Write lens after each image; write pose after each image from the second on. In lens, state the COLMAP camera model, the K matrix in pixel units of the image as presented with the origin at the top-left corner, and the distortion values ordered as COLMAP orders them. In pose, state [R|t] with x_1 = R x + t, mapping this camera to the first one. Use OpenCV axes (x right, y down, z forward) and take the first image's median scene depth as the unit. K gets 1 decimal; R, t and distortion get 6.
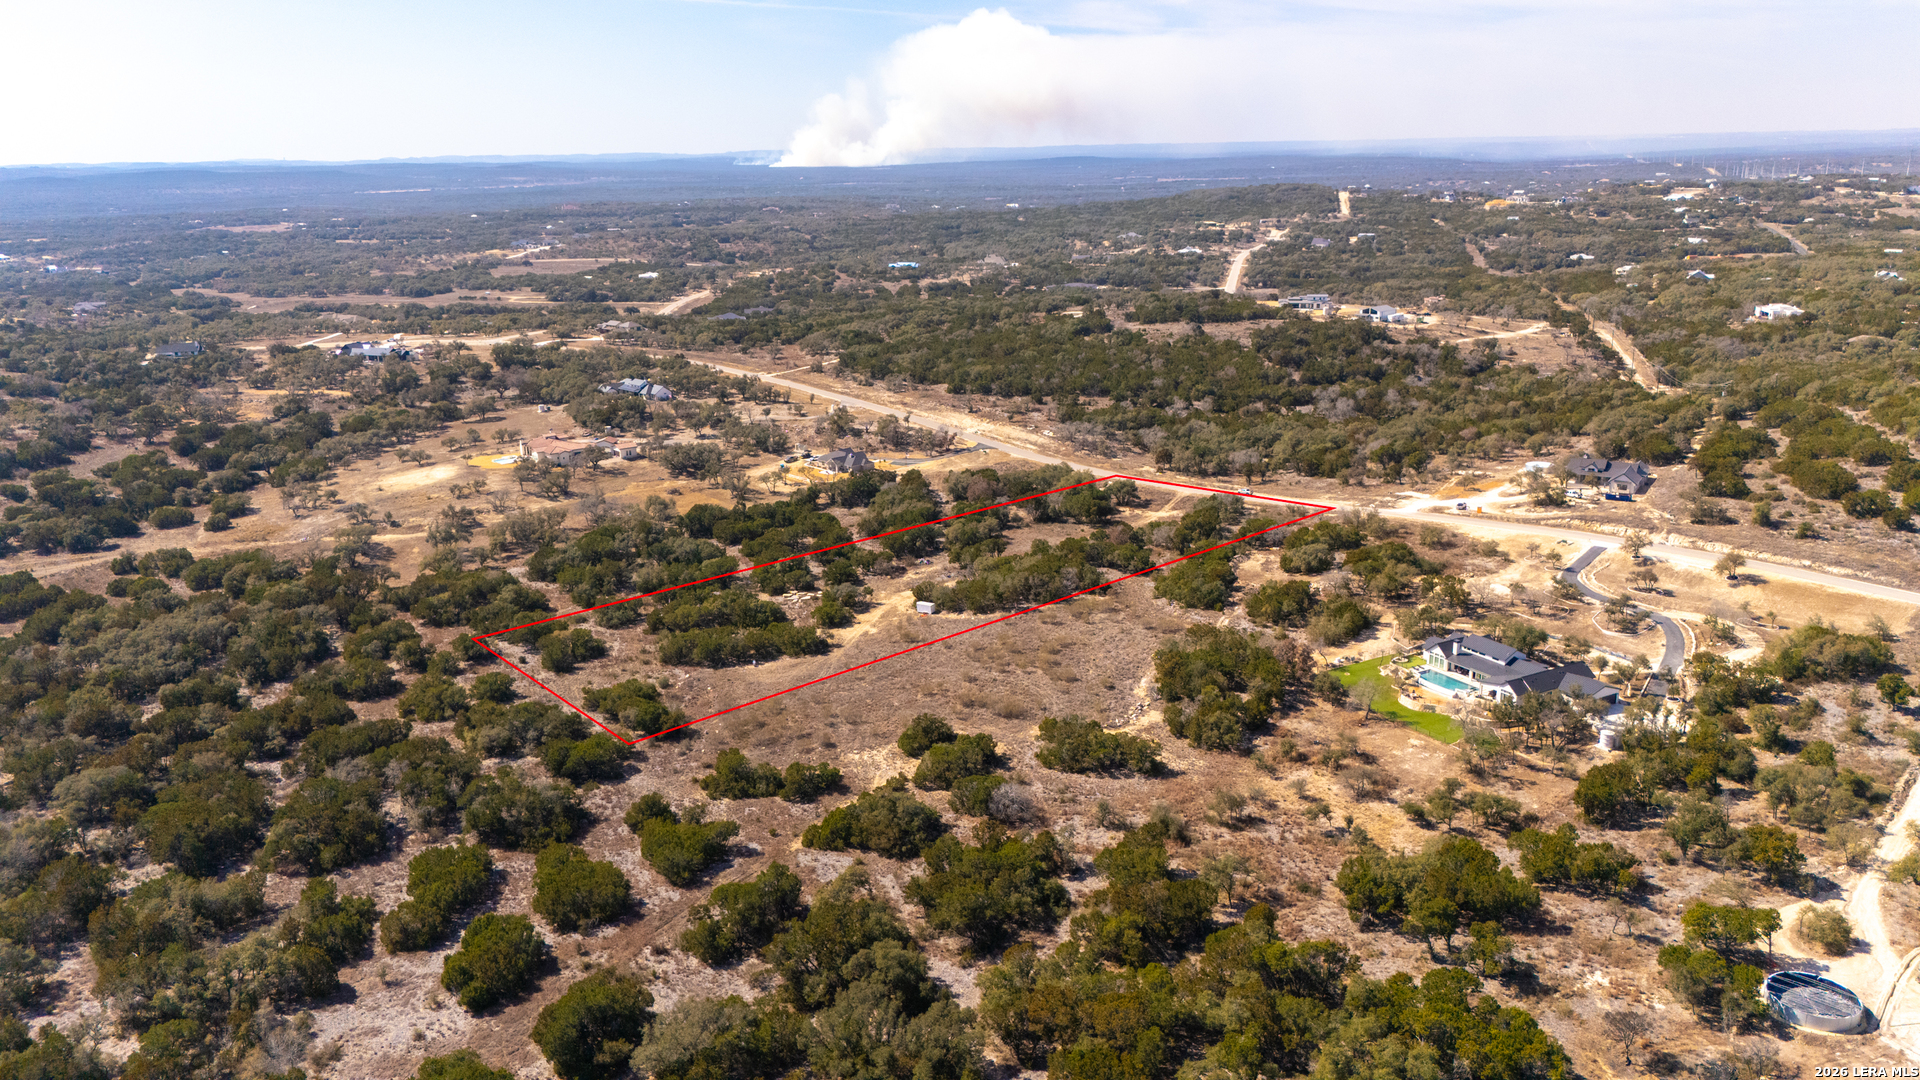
lens RADIAL K [[1407.7, 0, 964.8], [0, 1407.7, 535.0], [0, 0, 1]] dist [0.068310, -0.057616]
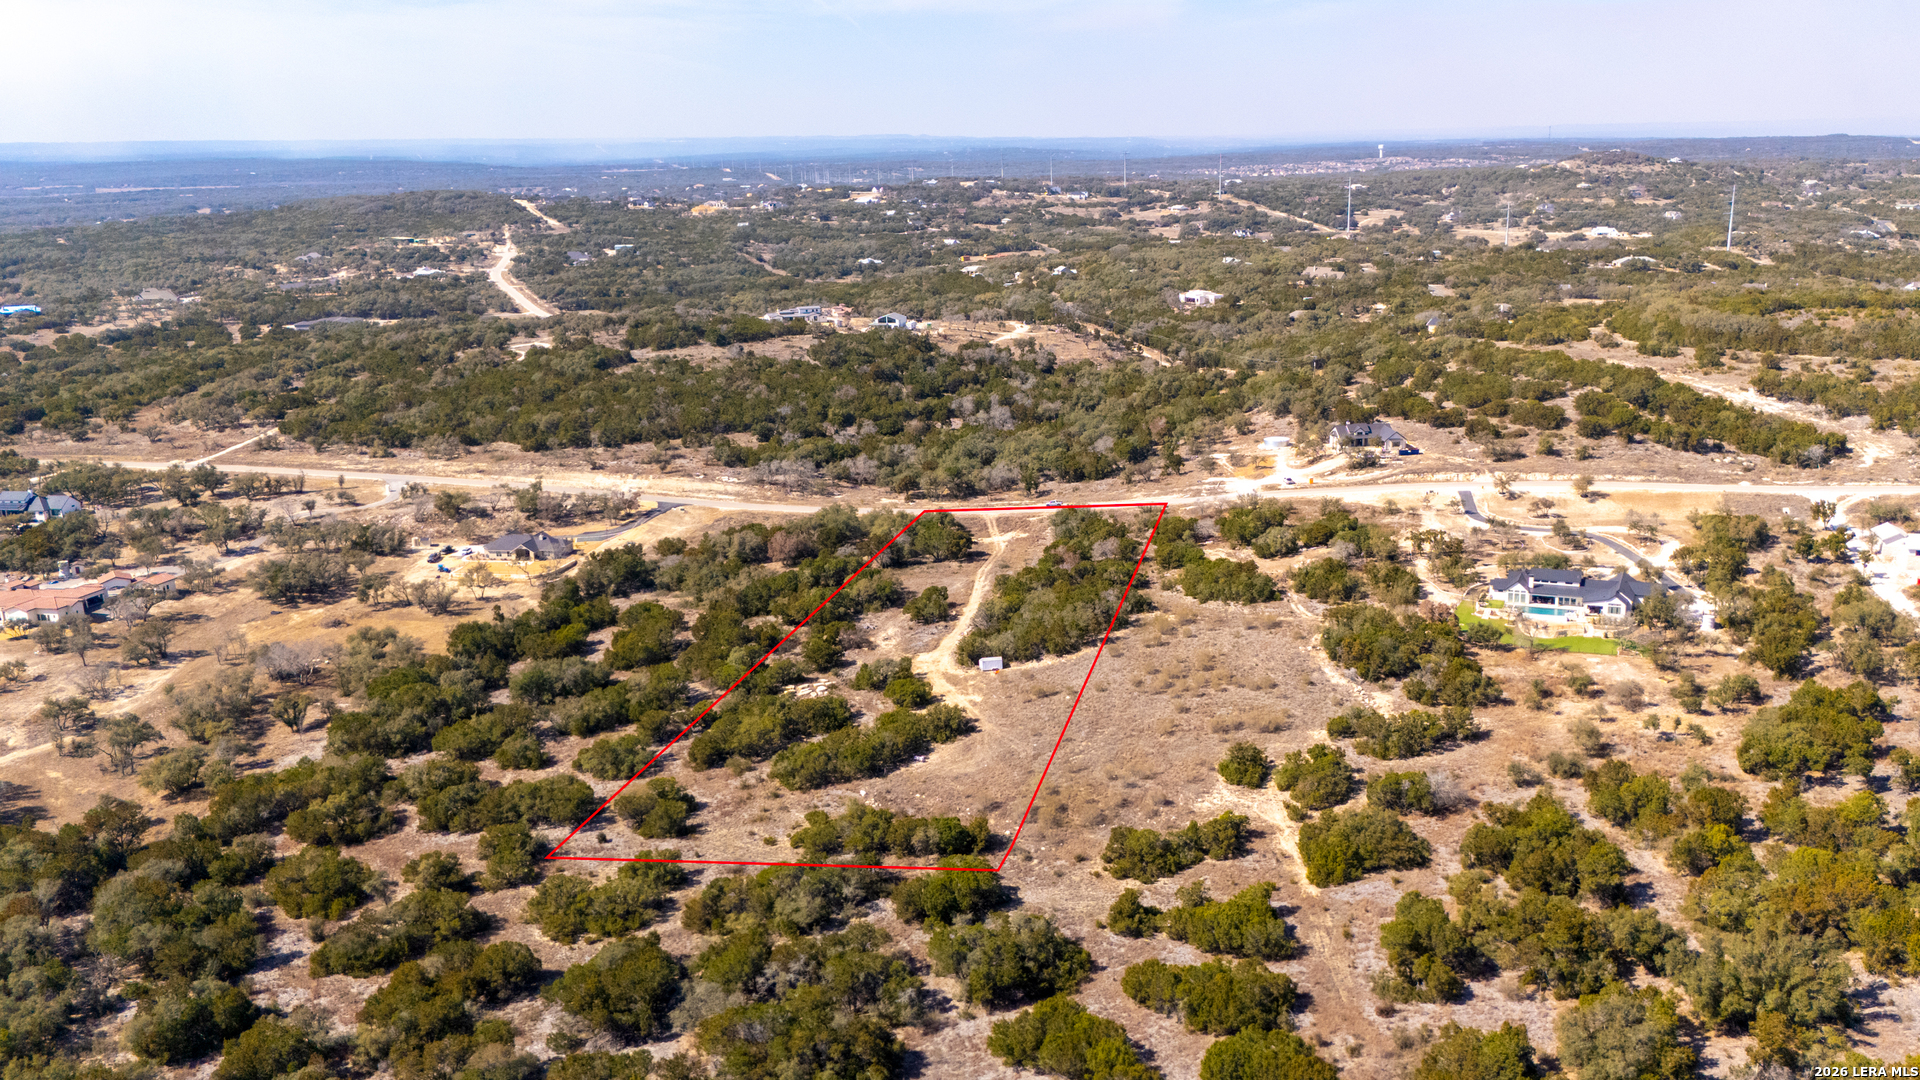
lens RADIAL K [[1713.9, 0, 960.0], [0, 1713.9, 540.0], [0, 0, 1]] dist [0.077725, -0.121942]
pose [[0.763826, -0.145429, 0.628824, -0.521814], [0.173758, 0.984648, 0.016658, -0.032990], [-0.621593, 0.096539, 0.777369, 0.142183]]
